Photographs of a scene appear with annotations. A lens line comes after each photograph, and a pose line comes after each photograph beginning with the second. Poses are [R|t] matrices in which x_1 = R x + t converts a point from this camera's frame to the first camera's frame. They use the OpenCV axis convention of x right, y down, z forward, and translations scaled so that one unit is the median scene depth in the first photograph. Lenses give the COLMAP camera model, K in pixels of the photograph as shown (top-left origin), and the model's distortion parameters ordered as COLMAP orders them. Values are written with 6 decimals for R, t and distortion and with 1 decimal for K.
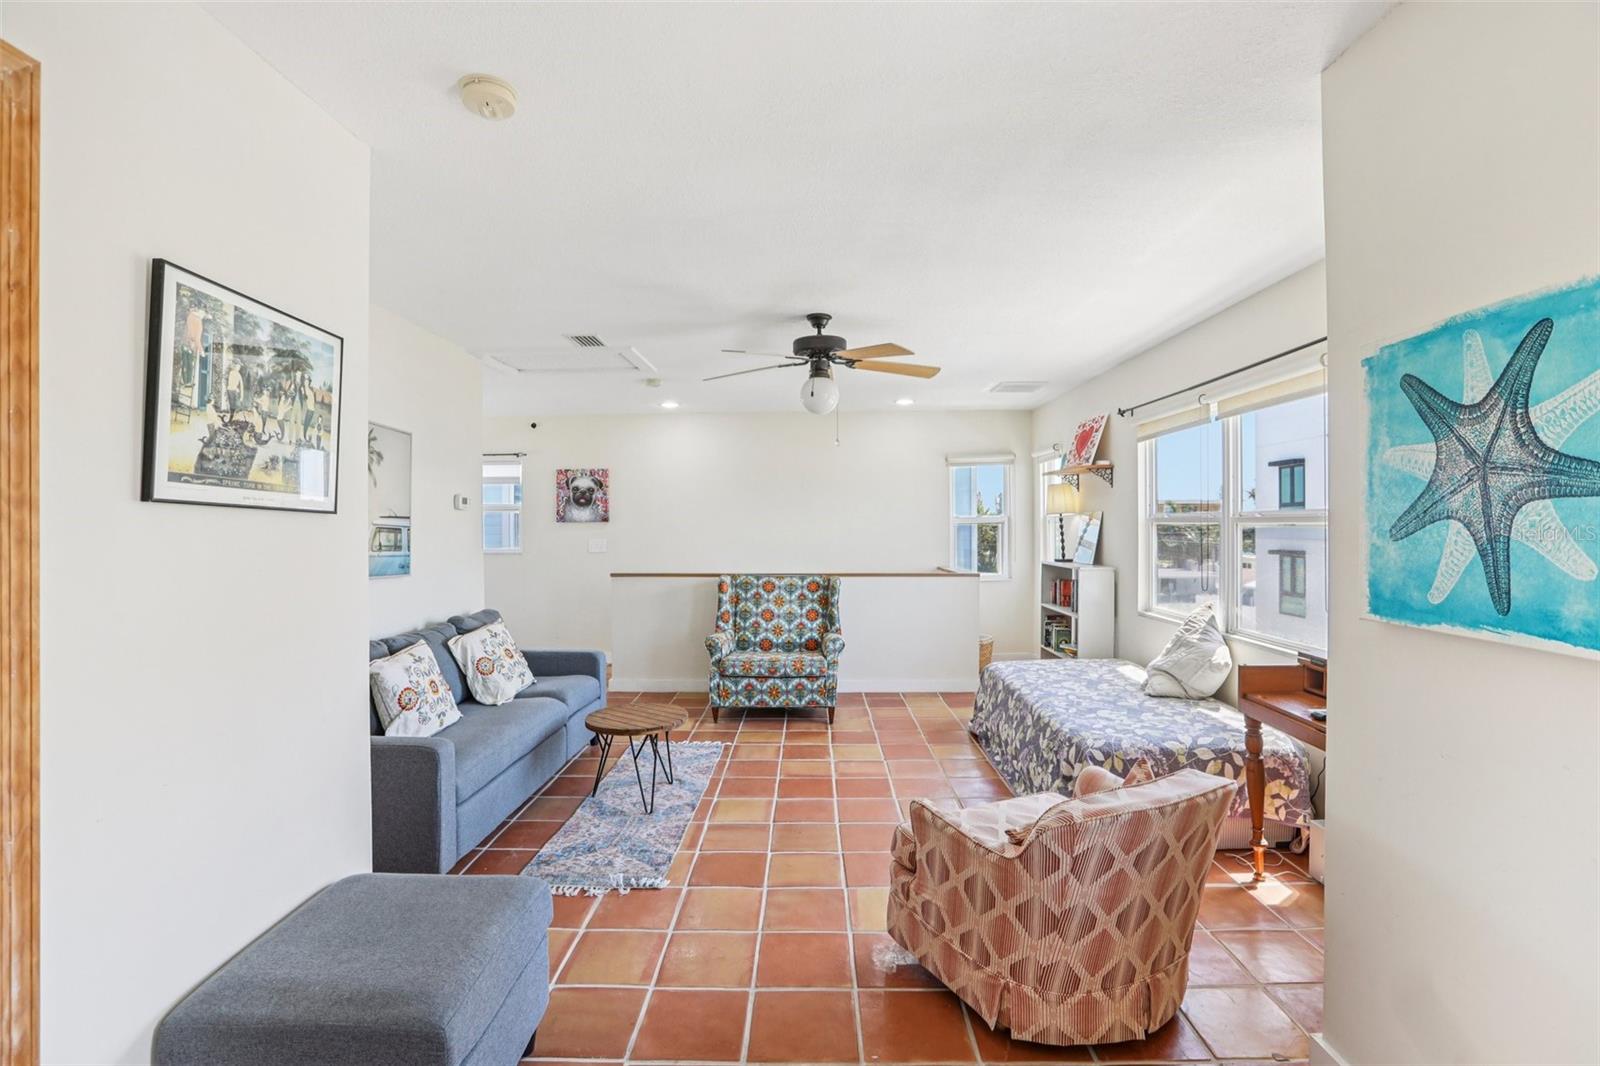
lens RADIAL K [[728.1, 0, 803.1], [0, 728.1, 531.9], [0, 0, 1]] dist [-0.042200, 0.013150]
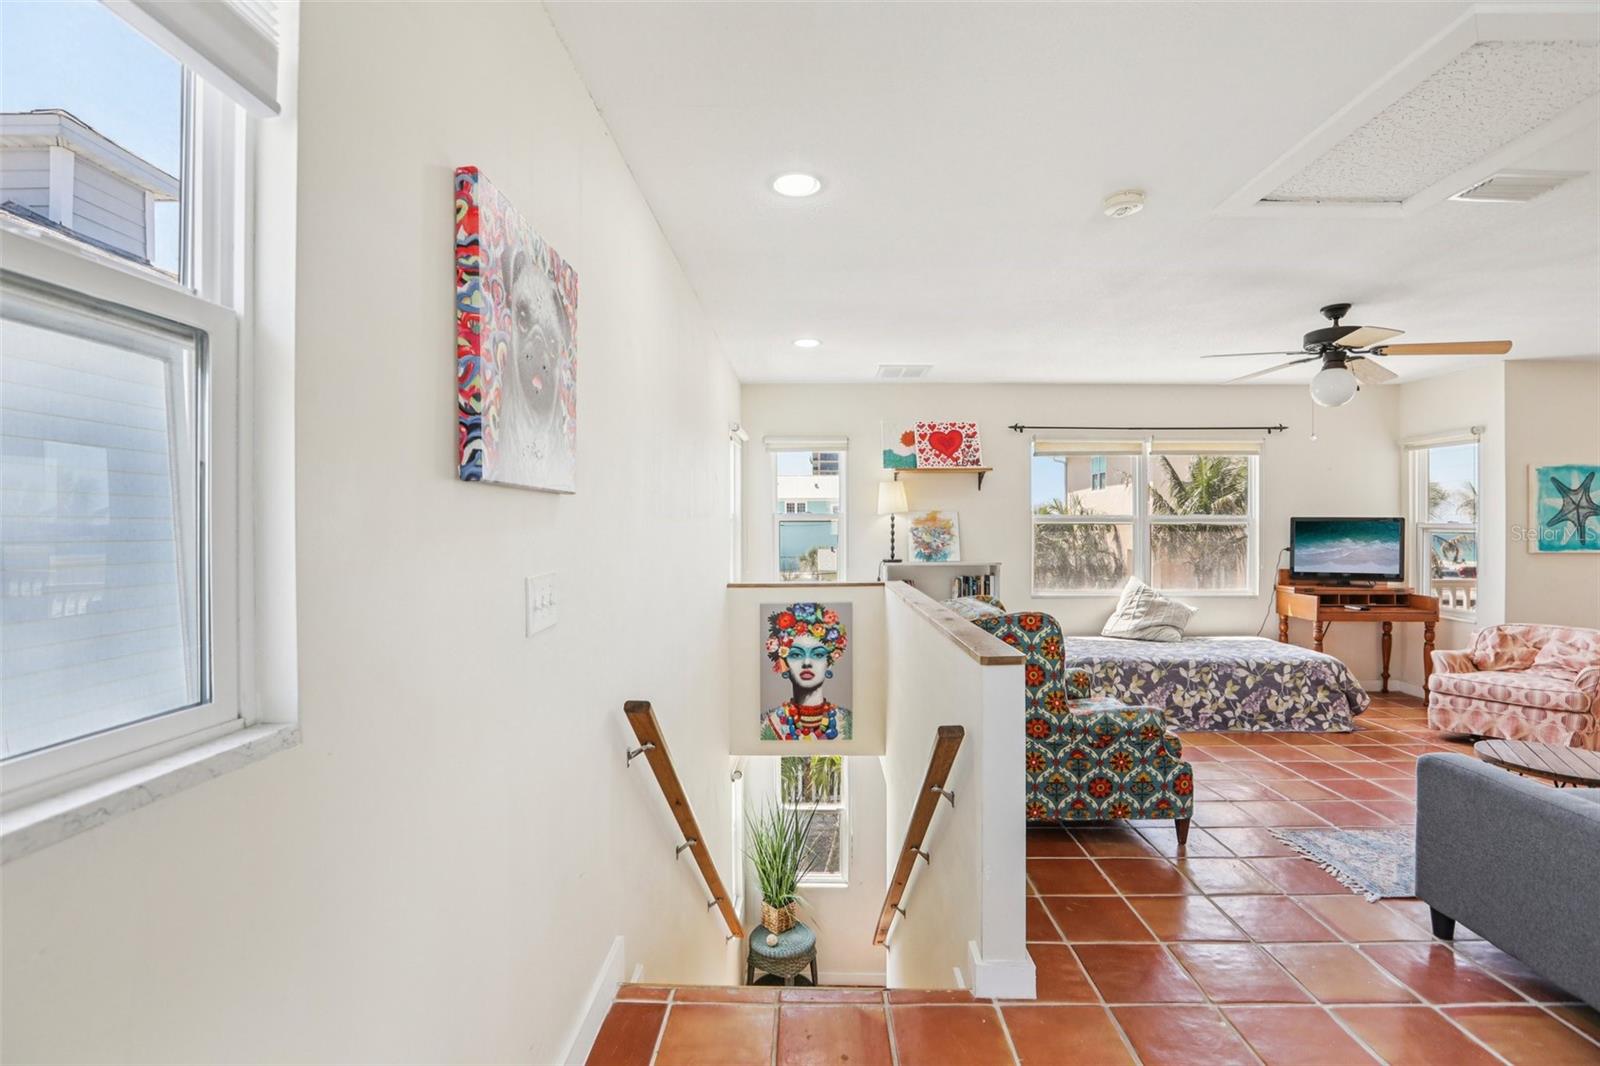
lens RADIAL K [[728.1, 0, 810.1], [0, 728.1, 529.2], [0, 0, 1]] dist [-0.042200, 0.013150]
pose [[-0.000737, 0.008274, 0.999965, -2.660343], [0.009820, 0.999918, -0.008267, 0.017970], [-0.999952, 0.009814, -0.000818, 4.856974]]
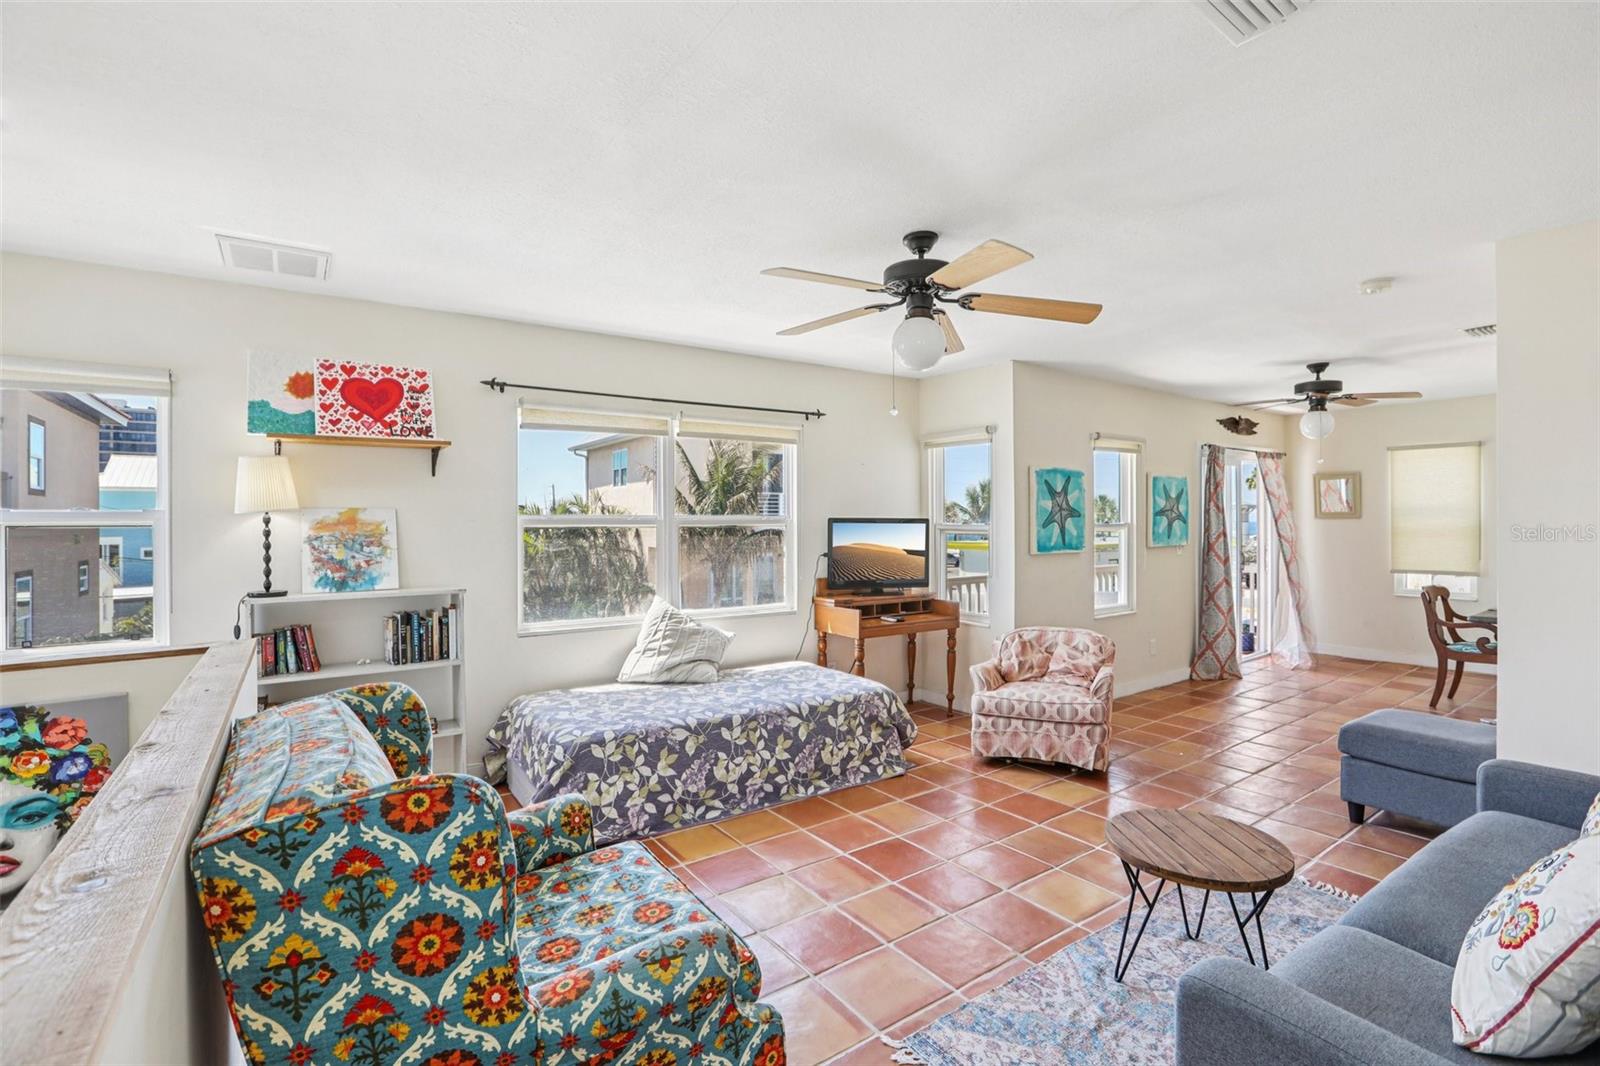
lens RADIAL K [[728.1, 0, 797.6], [0, 728.1, 530.3], [0, 0, 1]] dist [-0.042200, 0.013150]
pose [[-0.579407, 0.004530, 0.815026, -1.398663], [0.018025, 0.999811, 0.007257, -0.027106], [-0.814839, 0.018895, -0.579379, 4.311761]]
